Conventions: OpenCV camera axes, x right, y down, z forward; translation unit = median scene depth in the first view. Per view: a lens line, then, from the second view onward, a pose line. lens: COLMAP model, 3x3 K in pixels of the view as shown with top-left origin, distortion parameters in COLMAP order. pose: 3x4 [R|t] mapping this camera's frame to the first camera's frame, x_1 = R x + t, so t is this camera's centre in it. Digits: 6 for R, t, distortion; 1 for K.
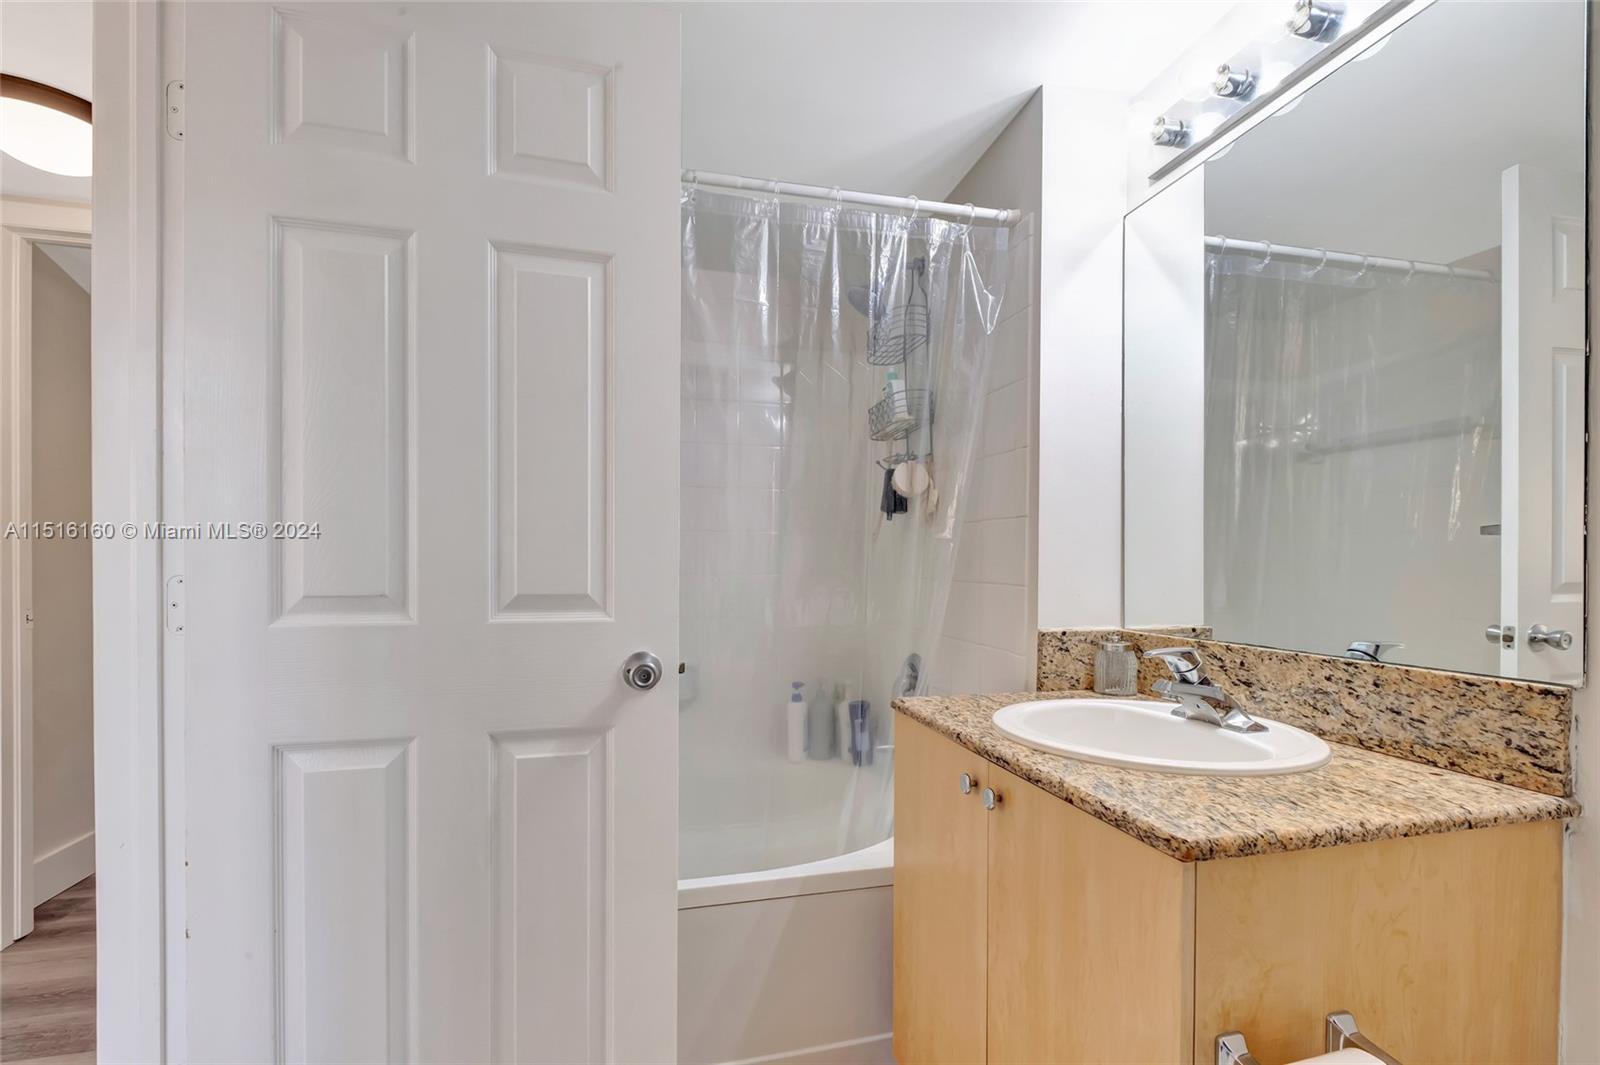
lens RADIAL K [[722.2, 0, 799.9], [0, 722.2, 558.5], [0, 0, 1]] dist [-0.000546, -0.000337]
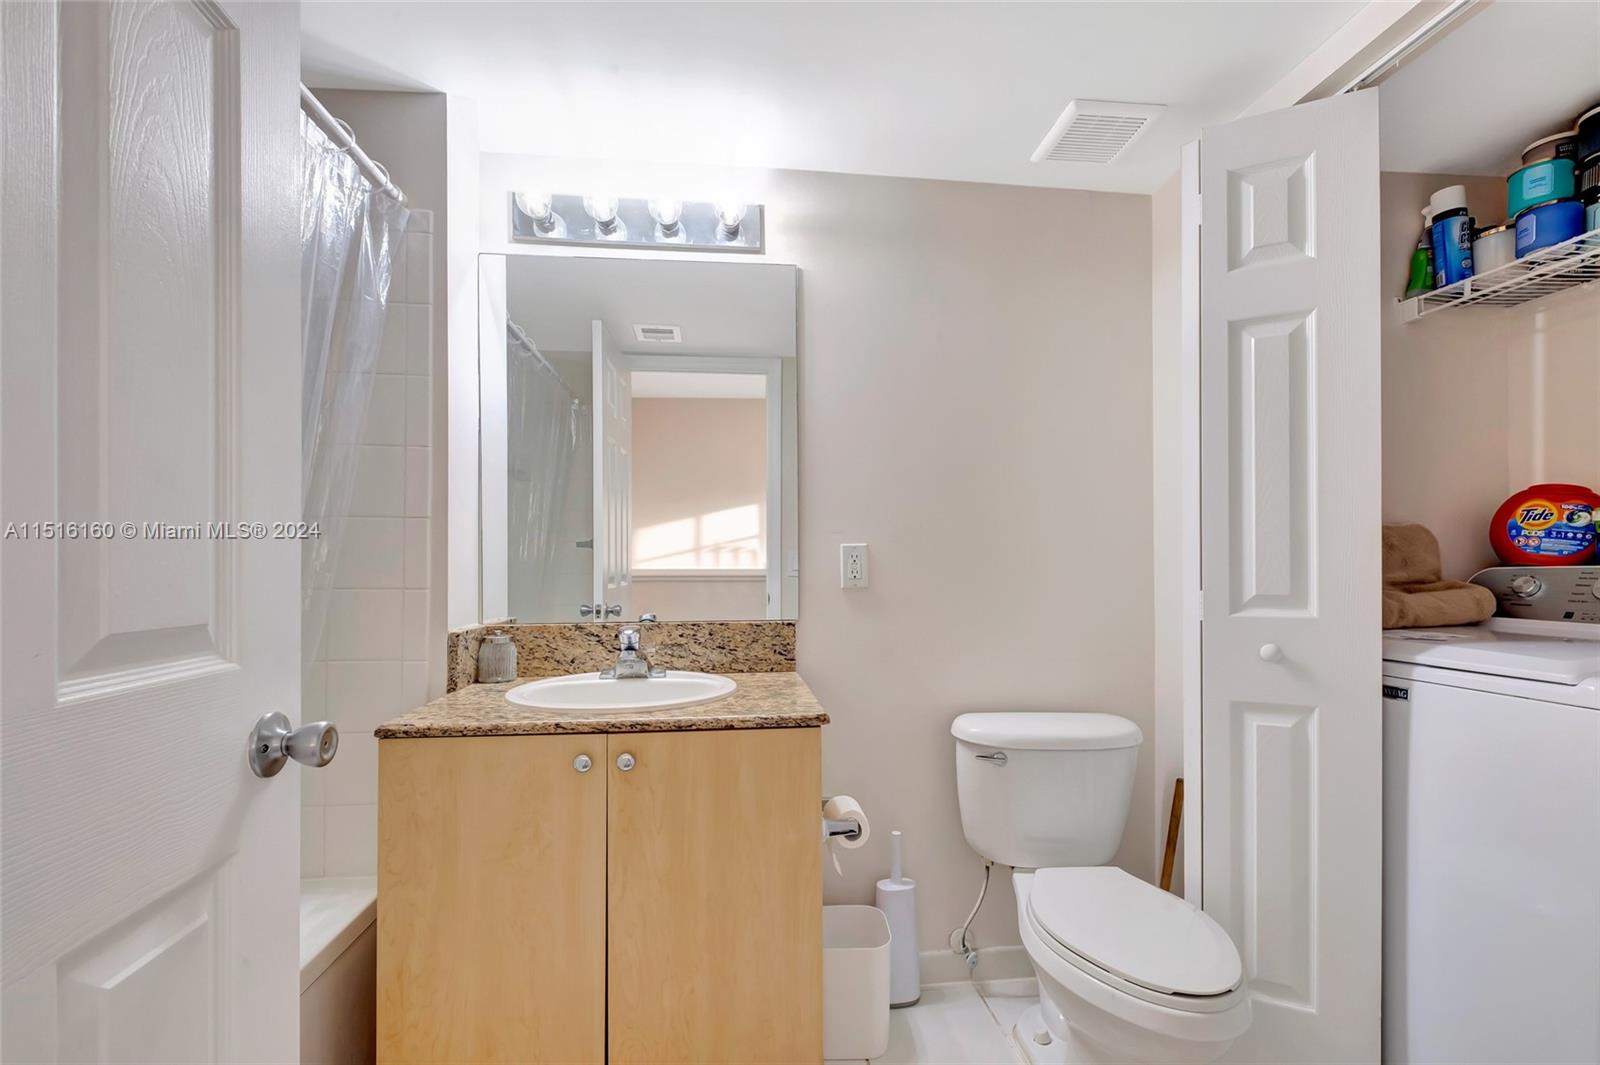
lens RADIAL K [[691.0, 0, 798.5], [0, 691.0, 566.4], [0, 0, 1]] dist [-0.001011, -0.001252]
pose [[0.160645, -0.003916, 0.987005, -0.775655], [0.001367, 0.999992, 0.003745, 0.006615], [-0.987011, 0.000747, 0.160649, 0.514201]]
